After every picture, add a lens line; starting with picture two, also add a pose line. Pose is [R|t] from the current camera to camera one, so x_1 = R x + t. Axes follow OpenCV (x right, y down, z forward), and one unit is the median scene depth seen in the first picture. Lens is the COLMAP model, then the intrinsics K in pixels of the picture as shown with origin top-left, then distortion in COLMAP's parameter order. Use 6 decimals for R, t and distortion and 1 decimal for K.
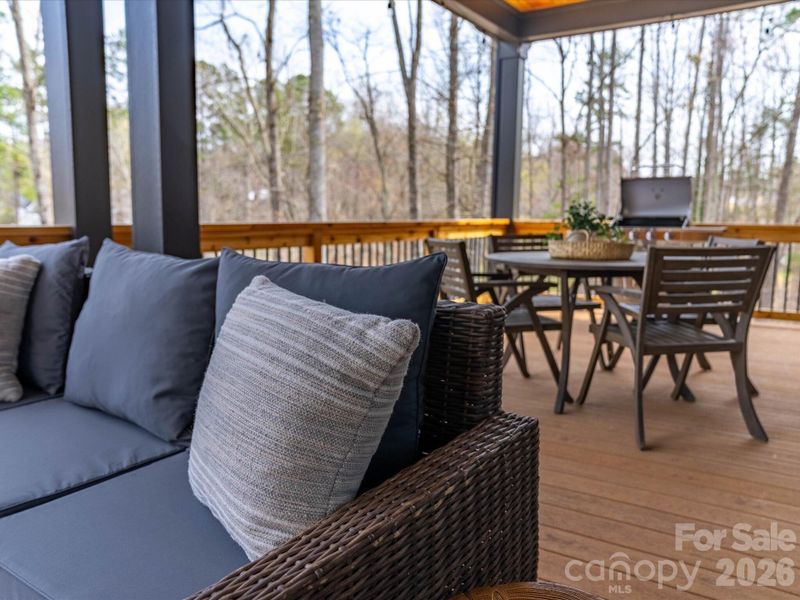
lens RADIAL K [[608.6, 0, 400.0], [0, 608.6, 300.0], [0, 0, 1]] dist [0.002314, 0.000522]
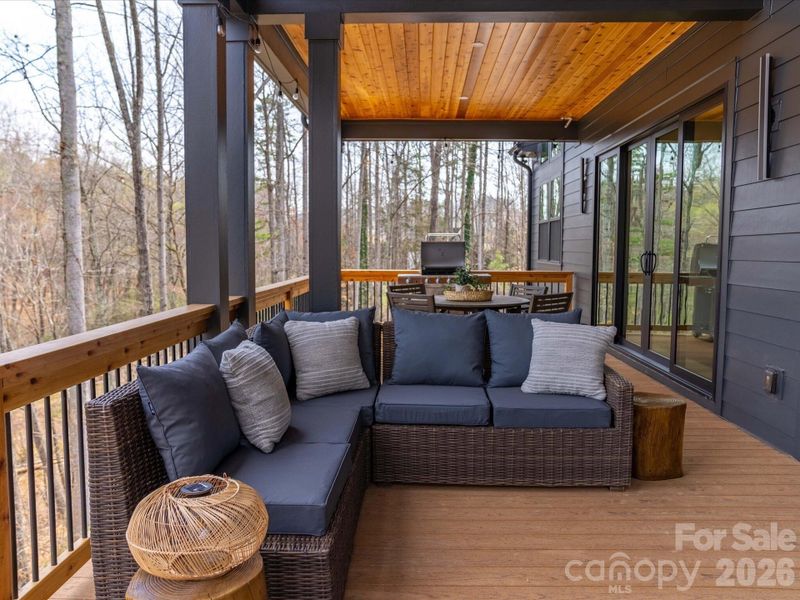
lens RADIAL K [[608.6, 0, 400.0], [0, 608.6, 300.0], [0, 0, 1]] dist [0.002314, 0.000522]
pose [[0.866342, -0.055416, 0.496367, -0.683771], [0.080140, 0.996372, -0.028636, -0.031544], [-0.492979, 0.064588, 0.867641, -0.407434]]
